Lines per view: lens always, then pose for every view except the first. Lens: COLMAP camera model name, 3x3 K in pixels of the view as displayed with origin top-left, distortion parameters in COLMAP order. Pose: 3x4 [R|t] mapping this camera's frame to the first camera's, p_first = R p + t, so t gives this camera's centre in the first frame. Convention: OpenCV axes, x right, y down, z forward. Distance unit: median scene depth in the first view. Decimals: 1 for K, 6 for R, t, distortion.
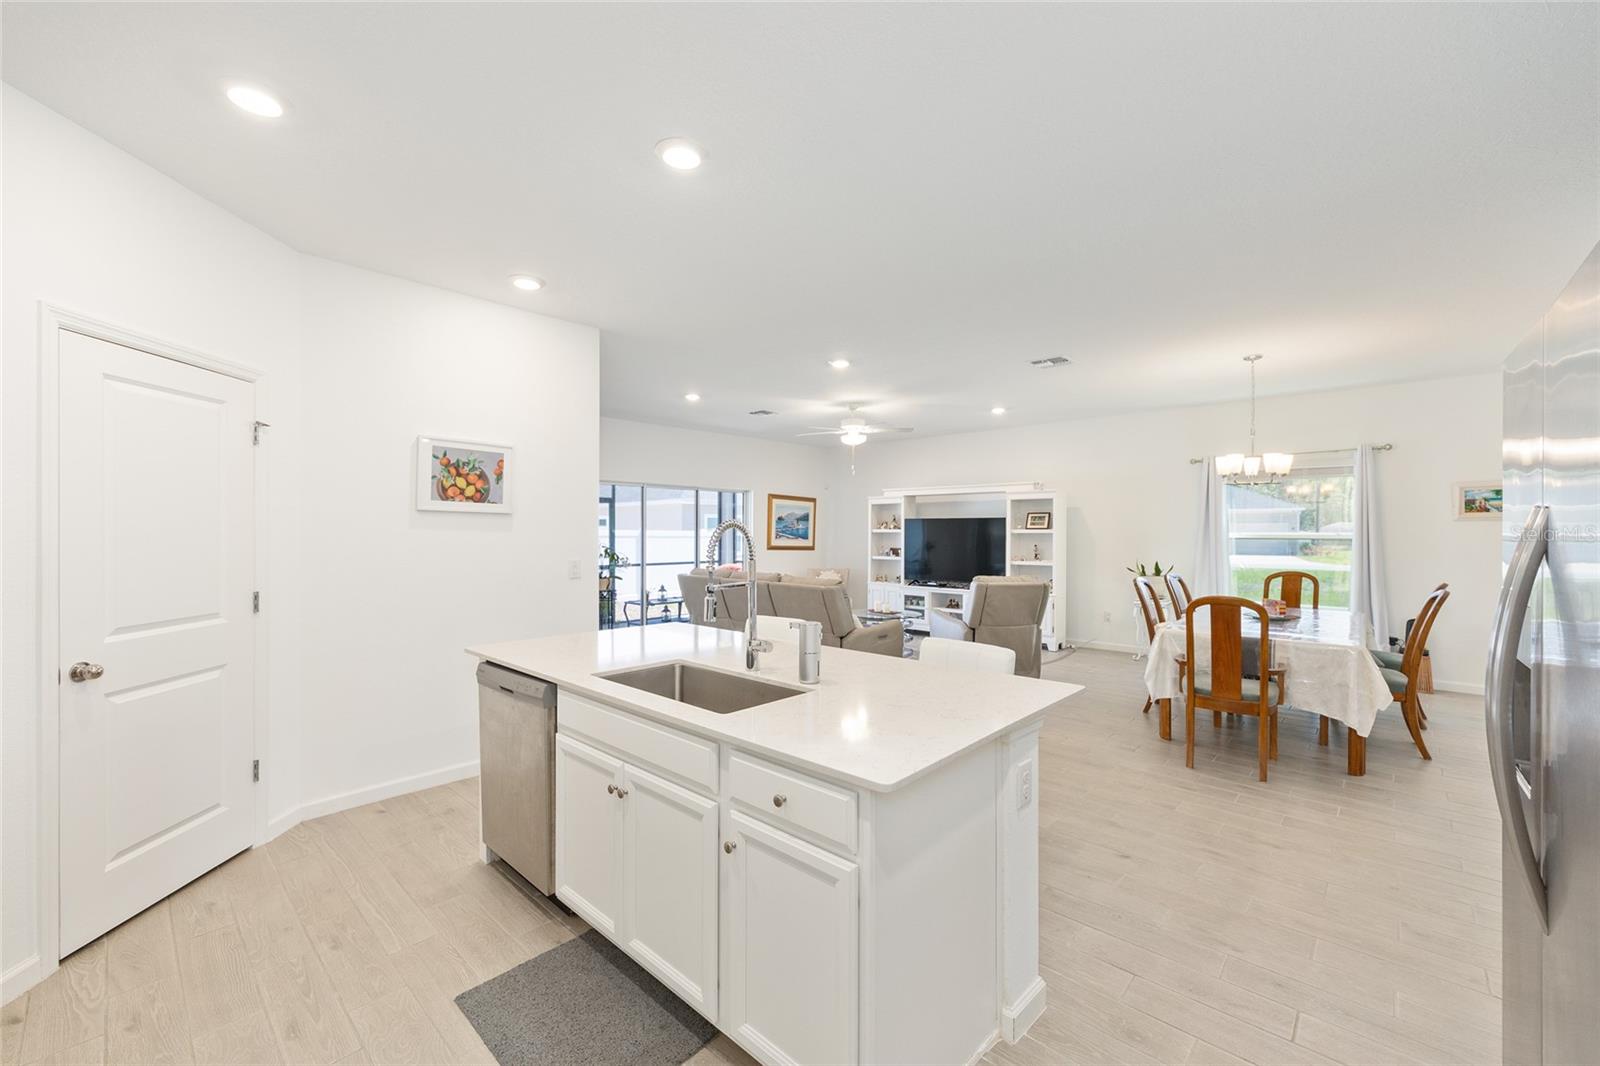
lens RADIAL K [[643.5, 0, 799.8], [0, 643.5, 529.5], [0, 0, 1]] dist [-0.004255, 0.002381]
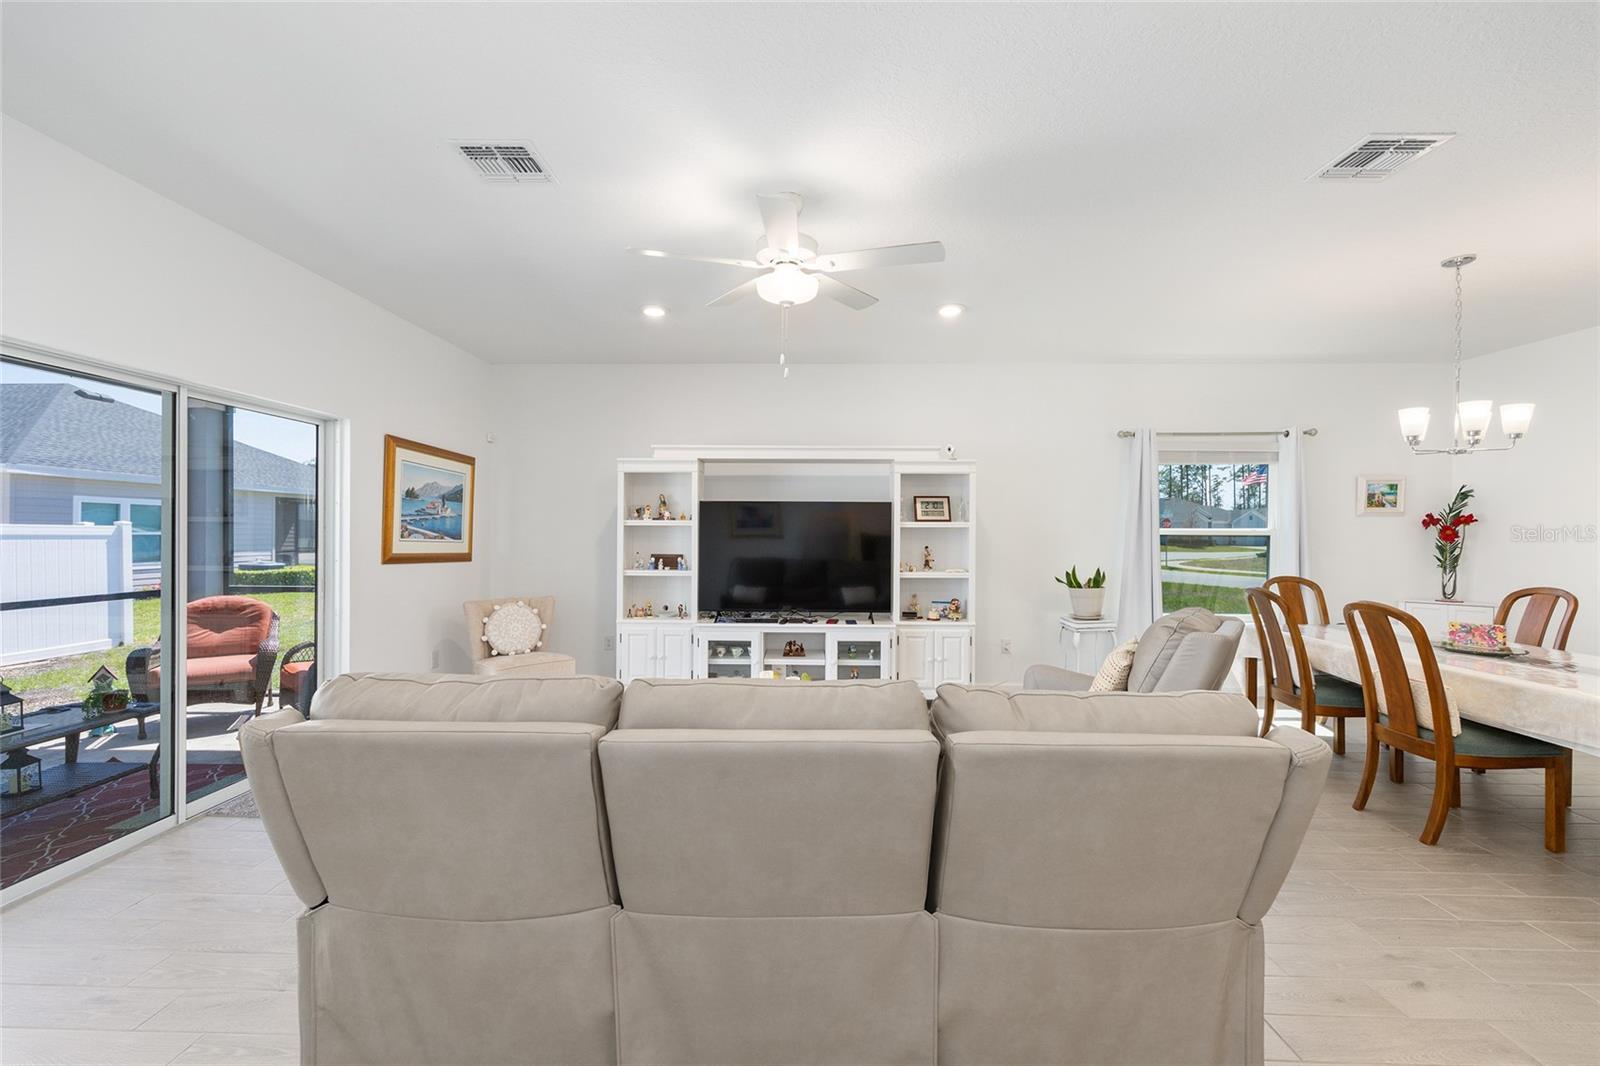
lens RADIAL K [[643.5, 0, 800.2], [0, 643.5, 535.3], [0, 0, 1]] dist [-0.004255, 0.002381]
pose [[0.749175, 0.000249, 0.662372, -0.154637], [-0.005948, 0.999962, 0.006351, 0.009742], [-0.662345, -0.008698, 0.749148, 0.601004]]
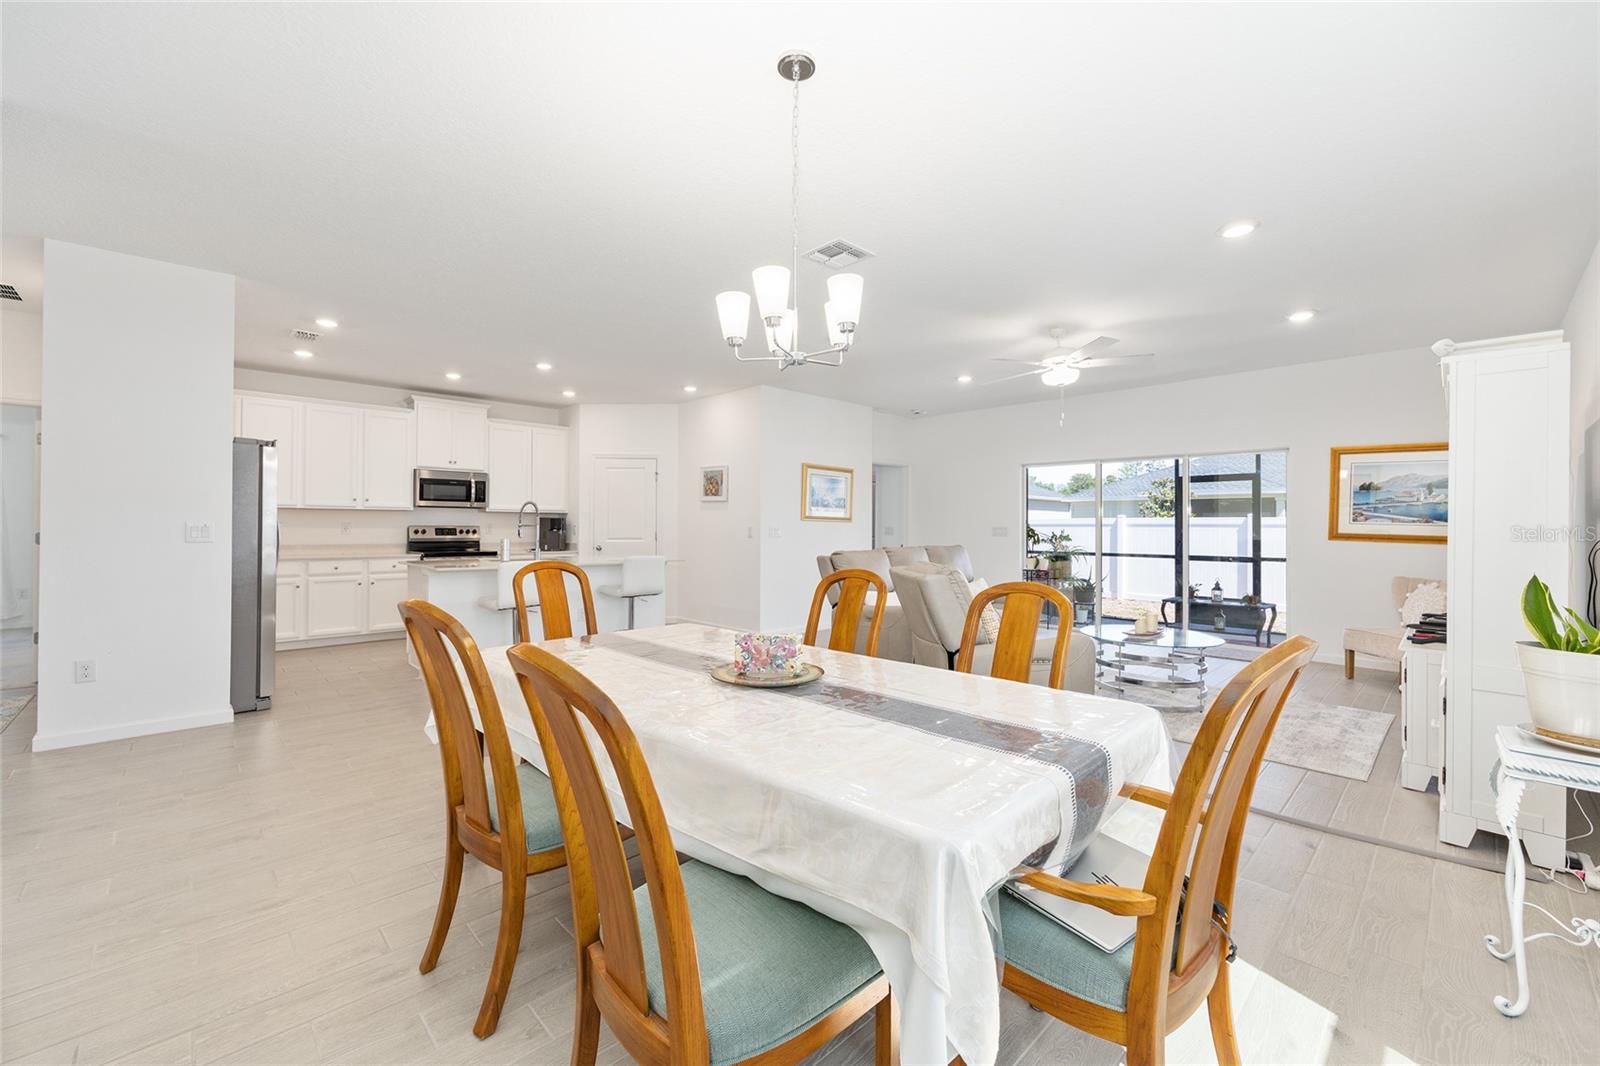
lens RADIAL K [[643.5, 0, 800.0], [0, 643.5, 521.2], [0, 0, 1]] dist [-0.004255, 0.002381]
pose [[-0.052879, -0.008027, -0.998569, 0.714727], [-0.002772, 0.999965, -0.007891, 0.024693], [0.998597, 0.002351, -0.052900, 0.649030]]
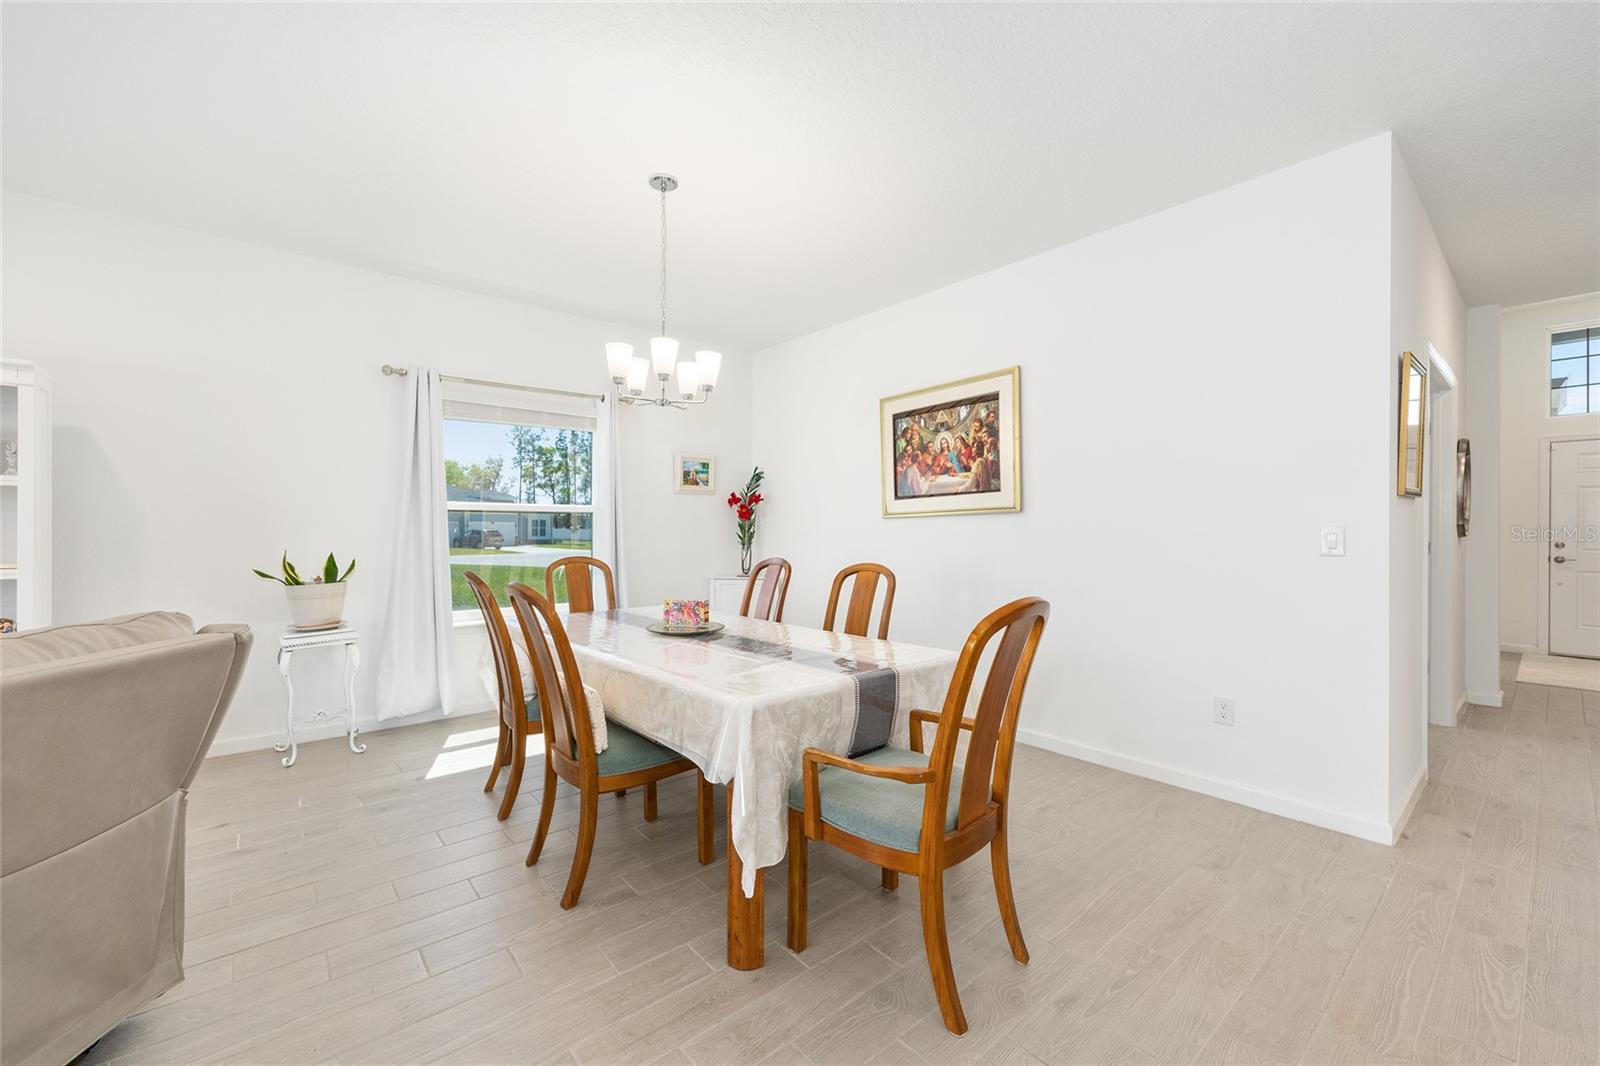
lens RADIAL K [[643.5, 0, 803.1], [0, 643.5, 530.4], [0, 0, 1]] dist [-0.004255, 0.002381]
pose [[0.119293, -0.002468, 0.992856, 0.092927], [-0.003643, 0.999989, 0.002923, 0.025970], [-0.992852, -0.003966, 0.119283, 0.509904]]
